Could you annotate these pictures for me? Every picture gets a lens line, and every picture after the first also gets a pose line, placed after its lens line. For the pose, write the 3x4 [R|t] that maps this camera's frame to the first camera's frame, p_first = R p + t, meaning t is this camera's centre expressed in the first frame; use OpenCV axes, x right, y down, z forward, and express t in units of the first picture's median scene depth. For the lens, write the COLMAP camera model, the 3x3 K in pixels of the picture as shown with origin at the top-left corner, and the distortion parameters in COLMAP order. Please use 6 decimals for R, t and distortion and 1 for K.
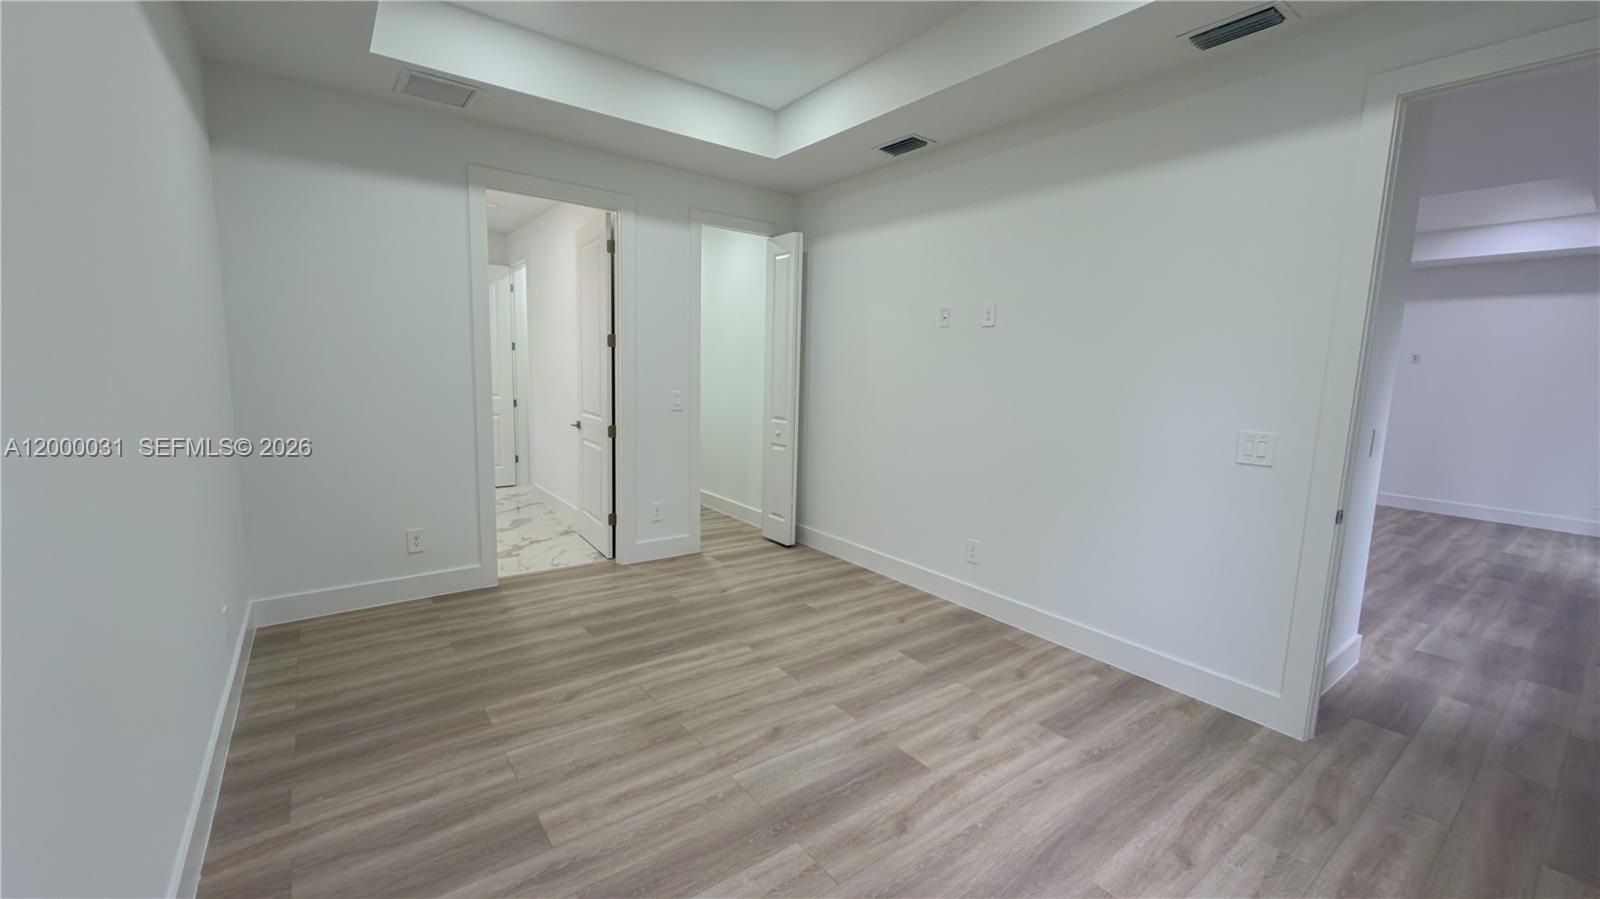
lens RADIAL K [[637.7, 0, 803.7], [0, 637.7, 449.8], [0, 0, 1]] dist [-0.000087, -0.000392]
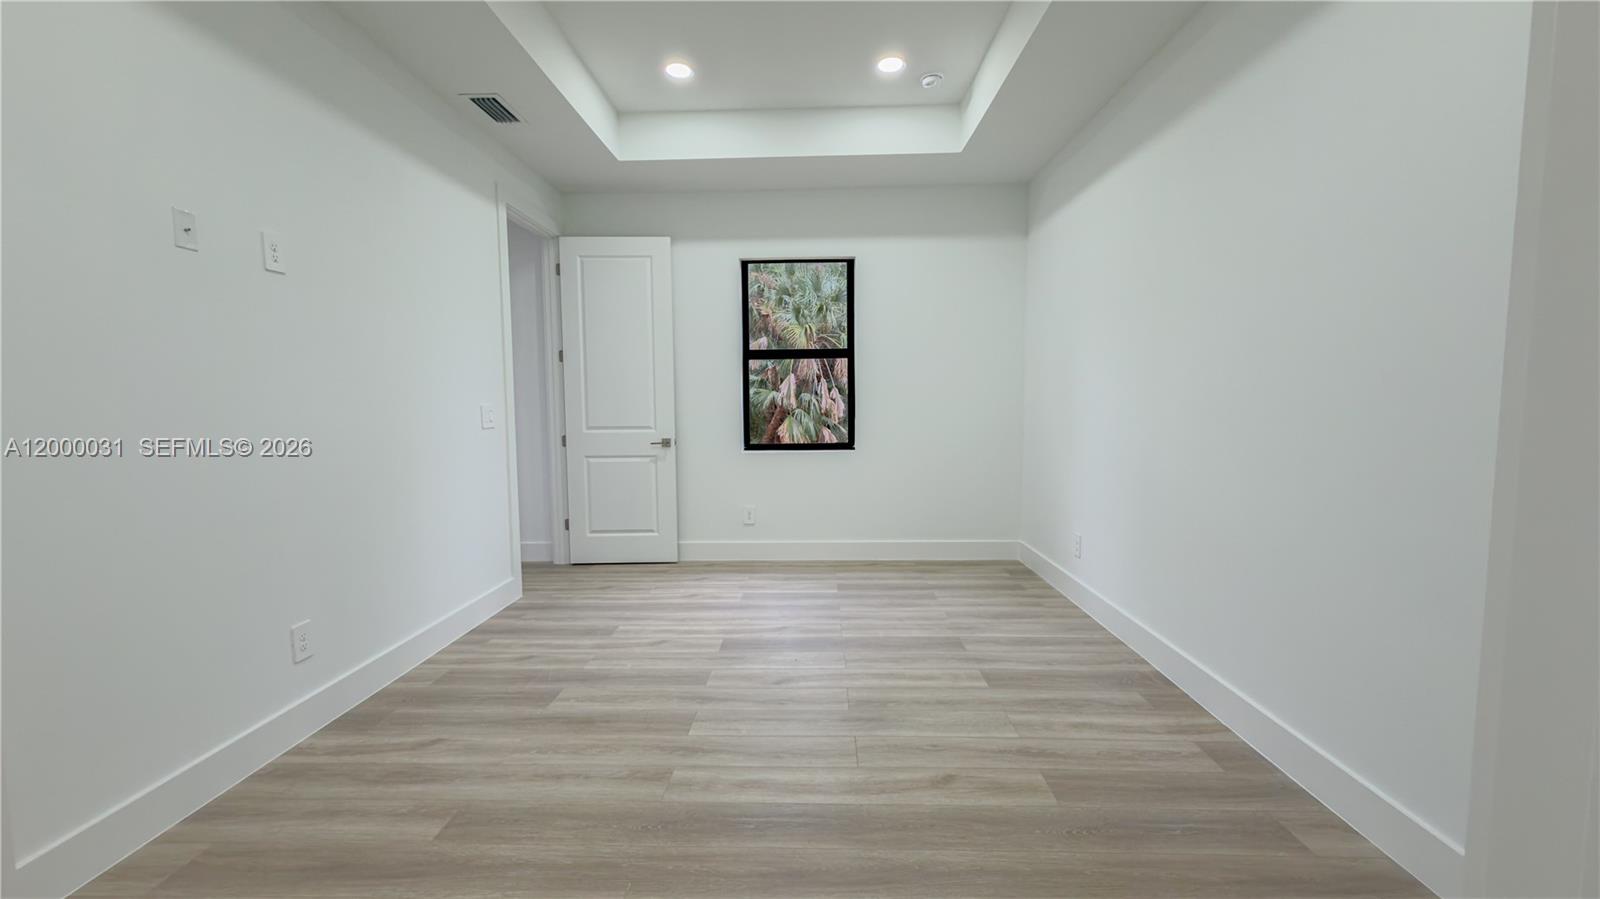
lens RADIAL K [[637.7, 0, 803.7], [0, 637.7, 449.8], [0, 0, 1]] dist [-0.000087, -0.000392]
pose [[-0.783494, -0.071596, 0.617261, -0.668886], [0.065231, 0.978376, 0.196280, -0.152645], [-0.617966, 0.194049, -0.761881, 1.598701]]
